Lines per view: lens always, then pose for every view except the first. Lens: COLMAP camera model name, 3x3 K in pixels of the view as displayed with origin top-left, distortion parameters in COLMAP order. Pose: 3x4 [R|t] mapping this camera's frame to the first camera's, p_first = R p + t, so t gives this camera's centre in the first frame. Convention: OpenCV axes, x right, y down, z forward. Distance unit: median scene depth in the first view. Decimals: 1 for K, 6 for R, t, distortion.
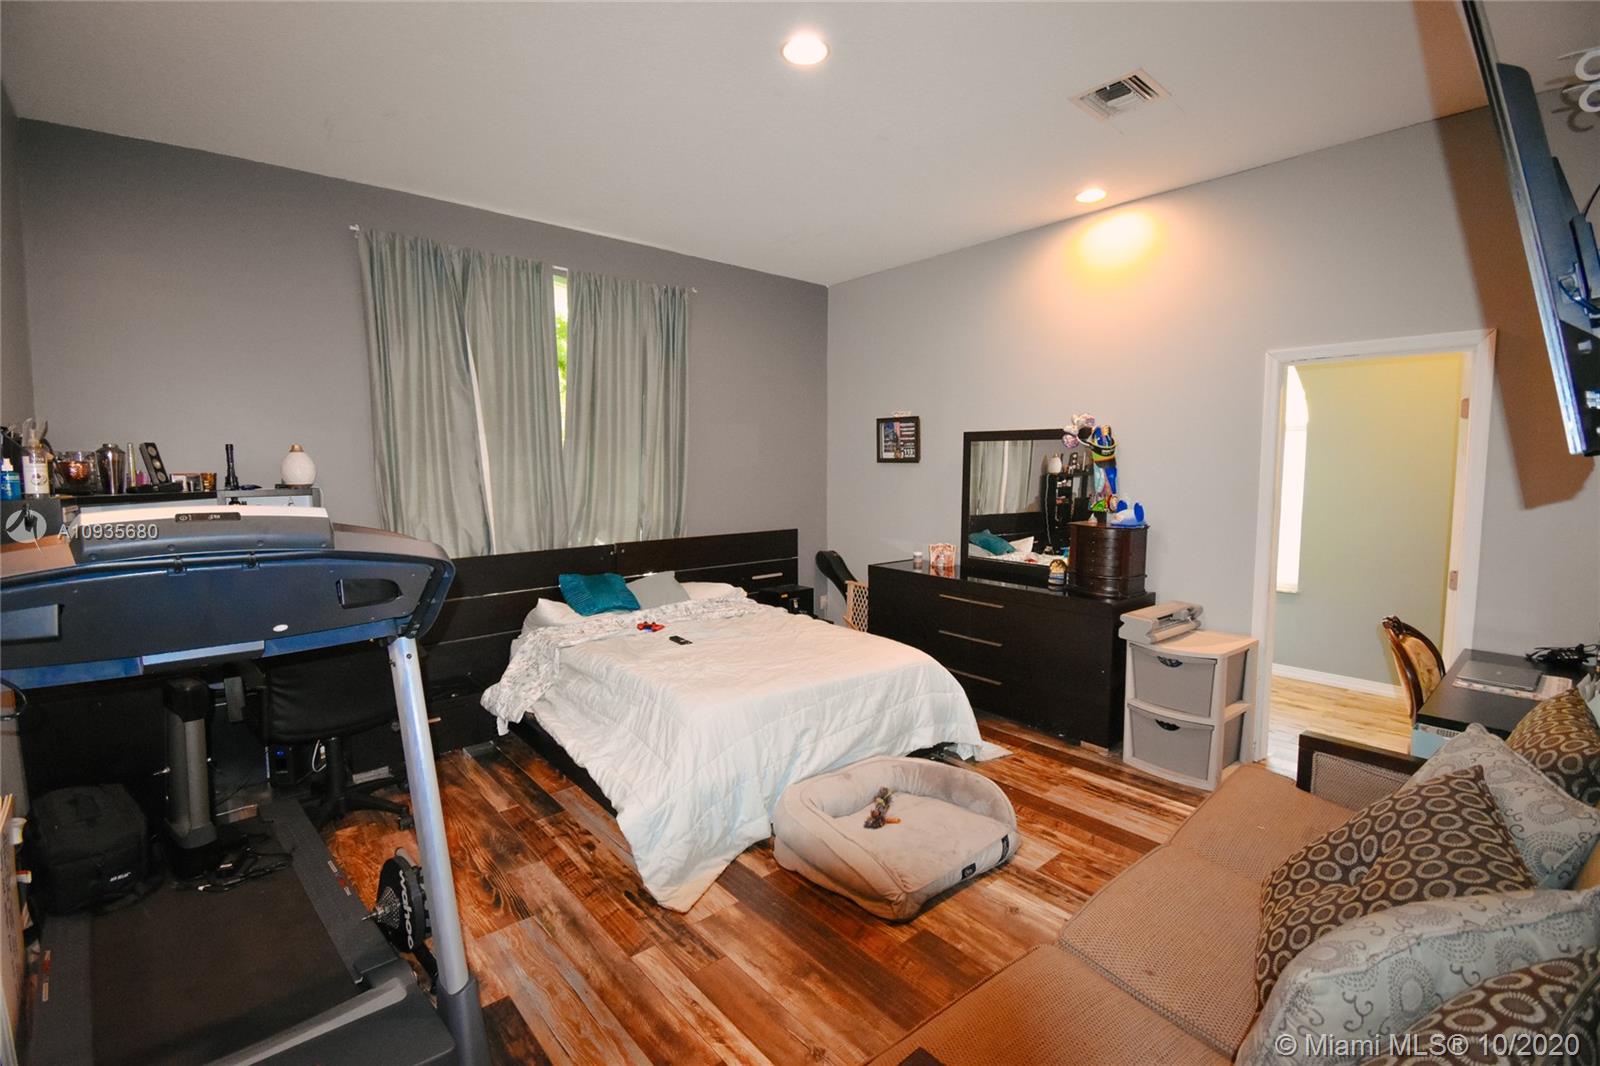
lens RADIAL K [[707.3, 0, 802.3], [0, 707.3, 523.8], [0, 0, 1]] dist [-0.016433, -0.003597]
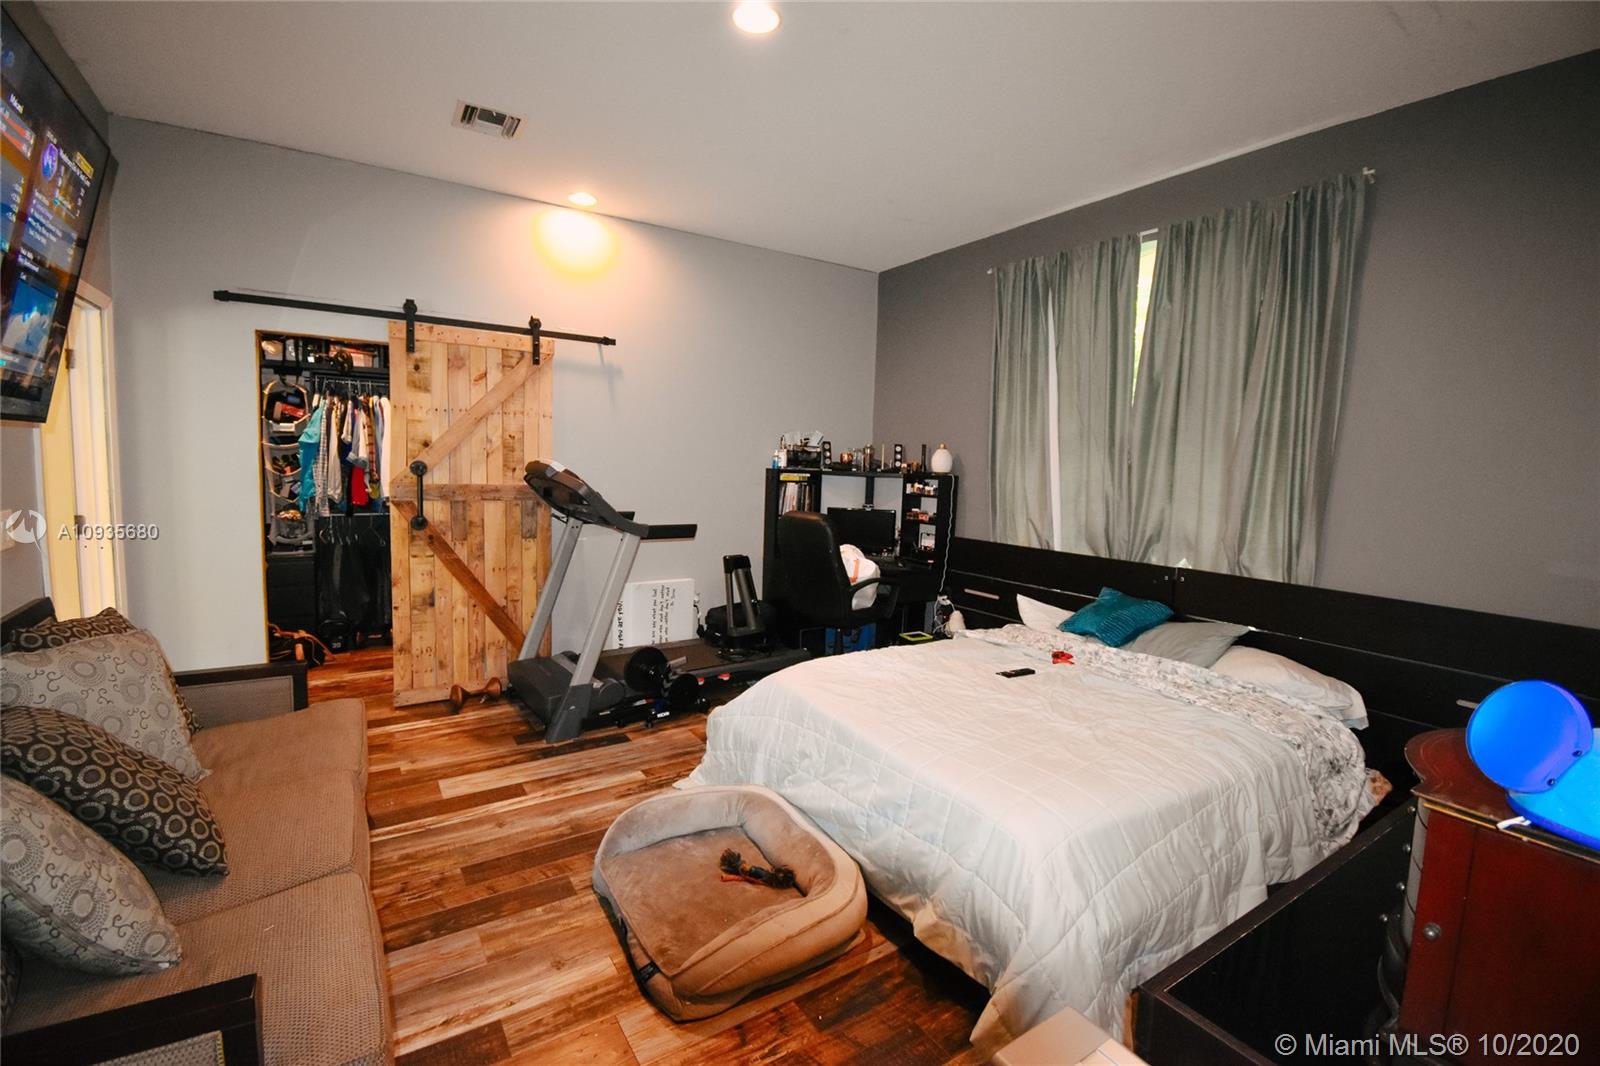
lens RADIAL K [[707.3, 0, 803.3], [0, 707.3, 527.9], [0, 0, 1]] dist [-0.016433, -0.003597]
pose [[-0.139119, 0.080693, -0.986983, 1.080584], [-0.120162, 0.987934, 0.097708, -0.075720], [0.982958, 0.132191, -0.127744, 1.381174]]
